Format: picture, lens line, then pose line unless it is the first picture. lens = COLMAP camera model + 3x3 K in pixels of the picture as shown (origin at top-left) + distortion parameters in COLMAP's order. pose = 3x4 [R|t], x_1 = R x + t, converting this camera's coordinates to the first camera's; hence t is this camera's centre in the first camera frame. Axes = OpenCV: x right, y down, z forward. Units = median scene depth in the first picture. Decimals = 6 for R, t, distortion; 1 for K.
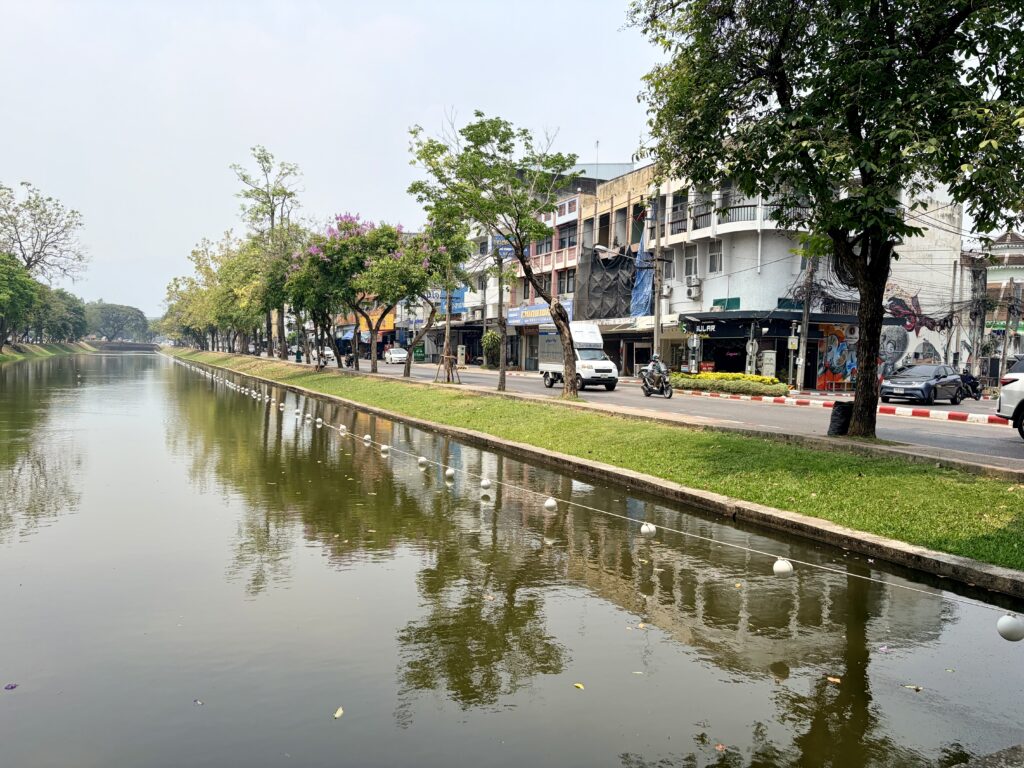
lens RADIAL K [[781.6, 0, 510.3], [0, 781.6, 384.6], [0, 0, 1]] dist [0.027369, -0.029663]
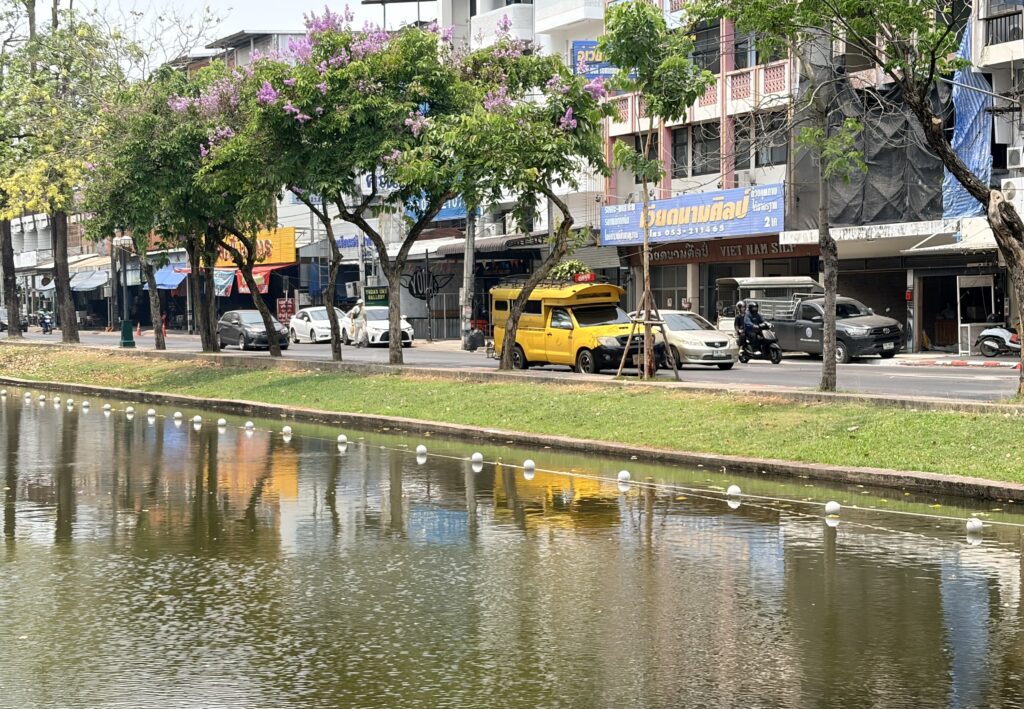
lens RADIAL K [[1908.1, 0, 523.4], [0, 1908.1, 354.6], [0, 0, 1]] dist [0.195370, 0.000000]
pose [[0.997852, -0.033736, 0.056159, -0.167671], [0.034587, 0.999300, -0.014254, -0.002062], [-0.055639, 0.016165, 0.998320, -0.093609]]
